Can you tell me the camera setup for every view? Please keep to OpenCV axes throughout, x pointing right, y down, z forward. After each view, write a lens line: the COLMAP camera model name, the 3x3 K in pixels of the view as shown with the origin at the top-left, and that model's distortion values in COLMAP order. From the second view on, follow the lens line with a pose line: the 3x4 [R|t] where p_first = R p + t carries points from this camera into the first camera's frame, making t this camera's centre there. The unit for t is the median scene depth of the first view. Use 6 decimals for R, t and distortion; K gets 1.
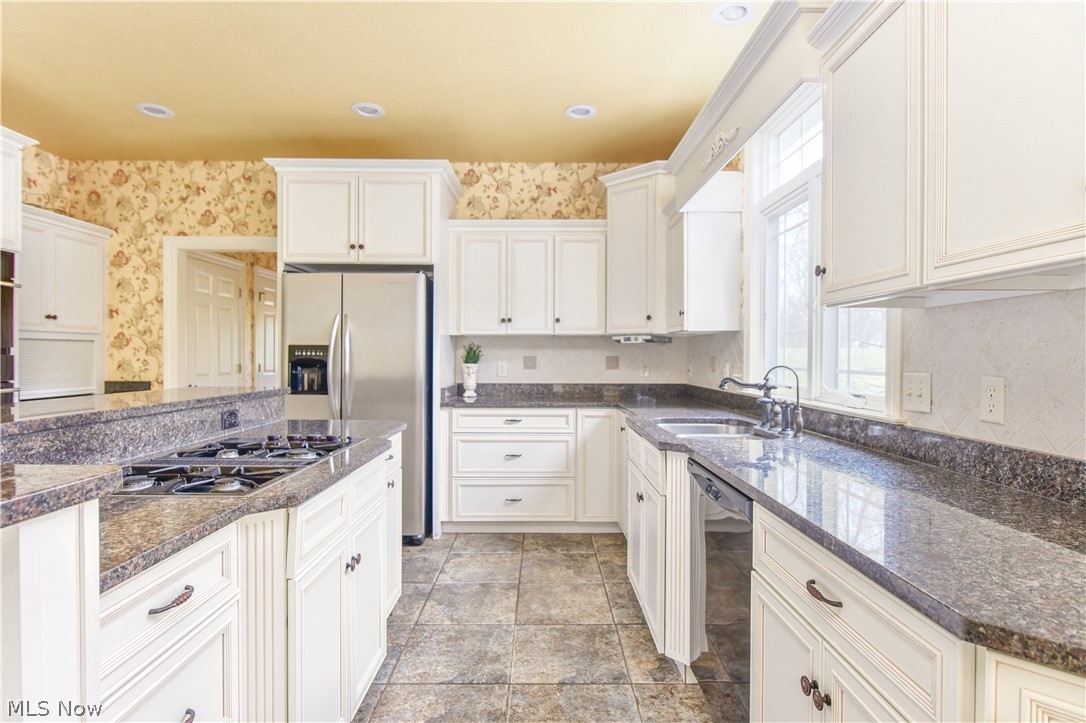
lens RADIAL K [[556.3, 0, 545.7], [0, 556.3, 359.0], [0, 0, 1]] dist [-0.006494, -0.000023]
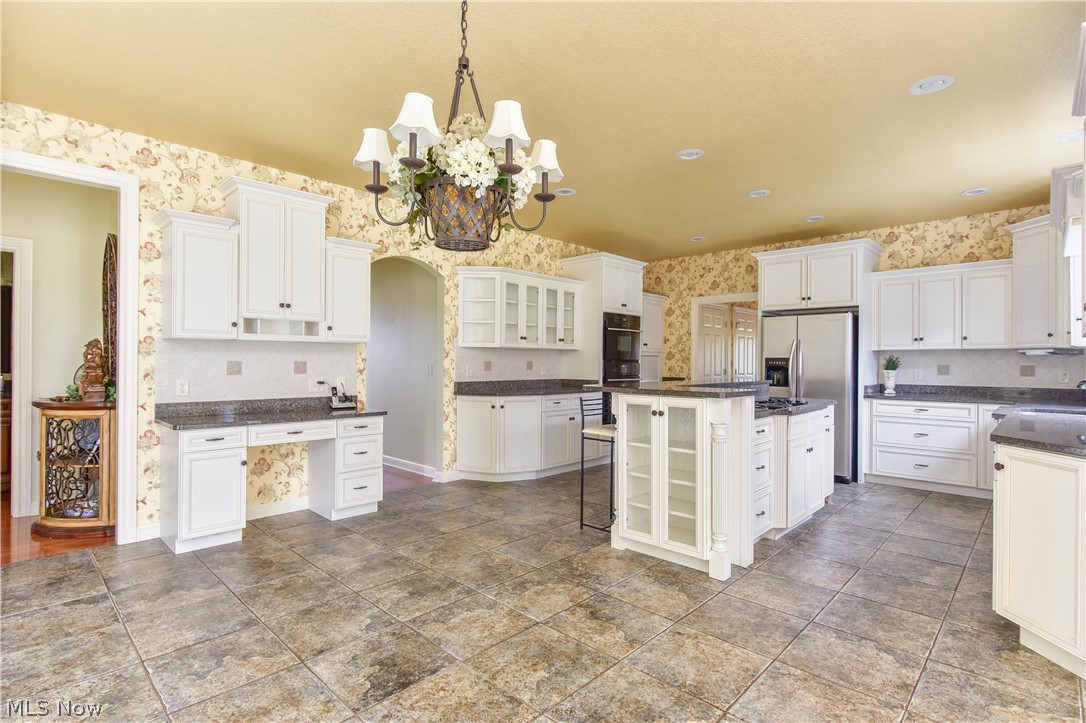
lens RADIAL K [[529.1, 0, 546.3], [0, 529.1, 360.8], [0, 0, 1]] dist [-0.002156, -0.000040]
pose [[0.720612, -0.000863, -0.693338, 0.174144], [-0.008392, 0.999915, -0.009966, 0.005519], [0.693288, 0.013000, 0.720544, -0.600084]]
